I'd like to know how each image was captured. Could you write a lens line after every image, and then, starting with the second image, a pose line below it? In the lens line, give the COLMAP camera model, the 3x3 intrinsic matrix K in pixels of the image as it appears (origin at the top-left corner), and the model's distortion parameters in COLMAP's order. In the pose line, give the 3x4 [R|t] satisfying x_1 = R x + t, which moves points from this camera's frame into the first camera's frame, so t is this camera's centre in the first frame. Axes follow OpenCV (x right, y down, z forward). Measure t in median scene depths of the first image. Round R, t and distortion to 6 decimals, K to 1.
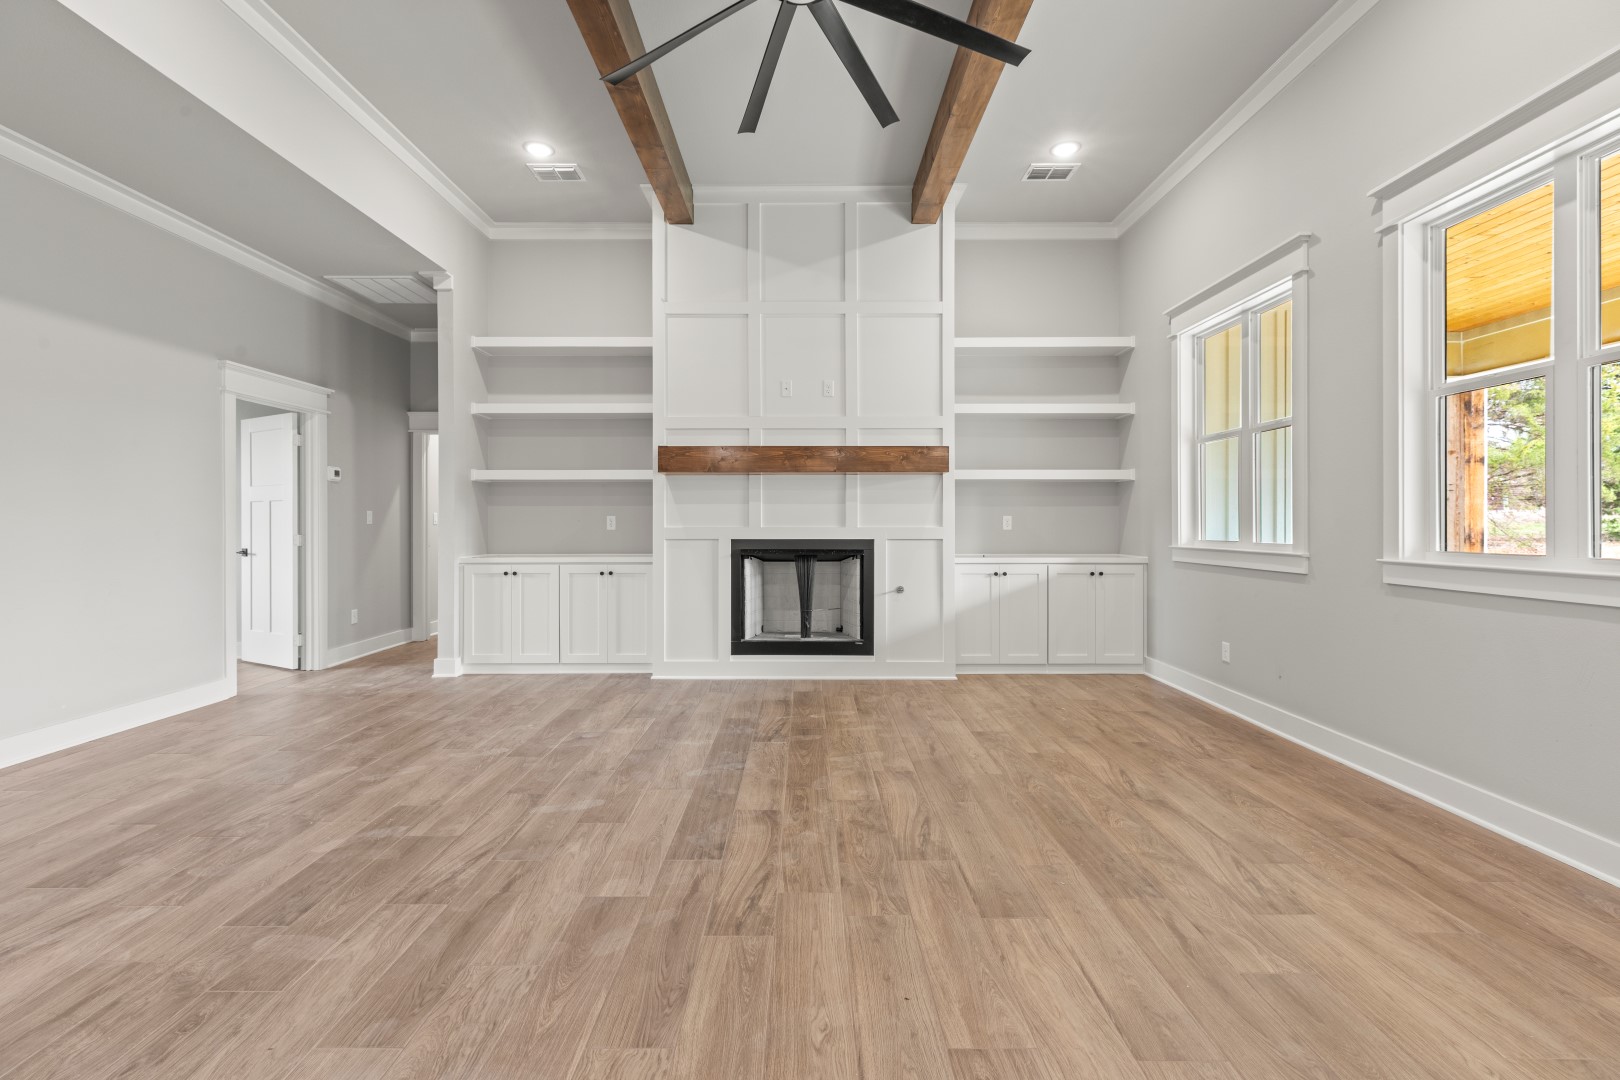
lens RADIAL K [[730.9, 0, 804.3], [0, 730.9, 527.7], [0, 0, 1]] dist [0.005121, -0.000253]
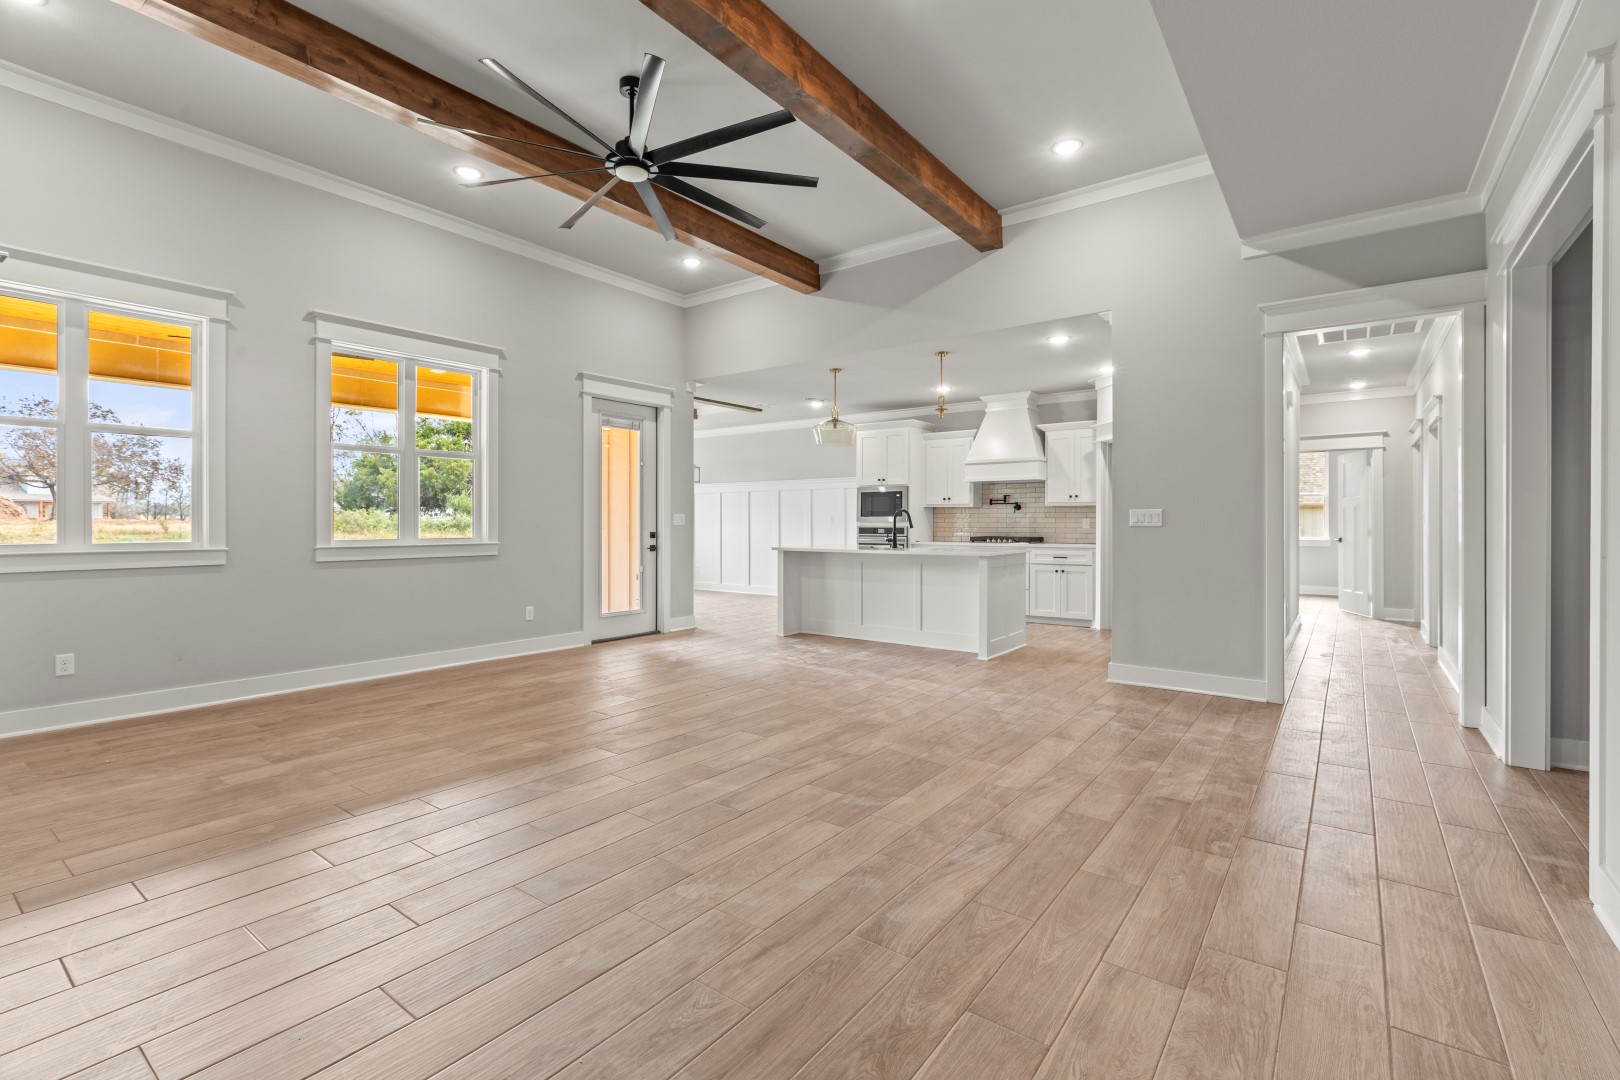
lens RADIAL K [[730.9, 0, 805.6], [0, 730.9, 528.2], [0, 0, 1]] dist [0.005121, -0.000253]
pose [[-0.804442, -0.003181, 0.594022, -1.142057], [0.004054, 0.999933, 0.010846, -0.010717], [-0.594017, 0.011133, -0.804375, 1.901142]]
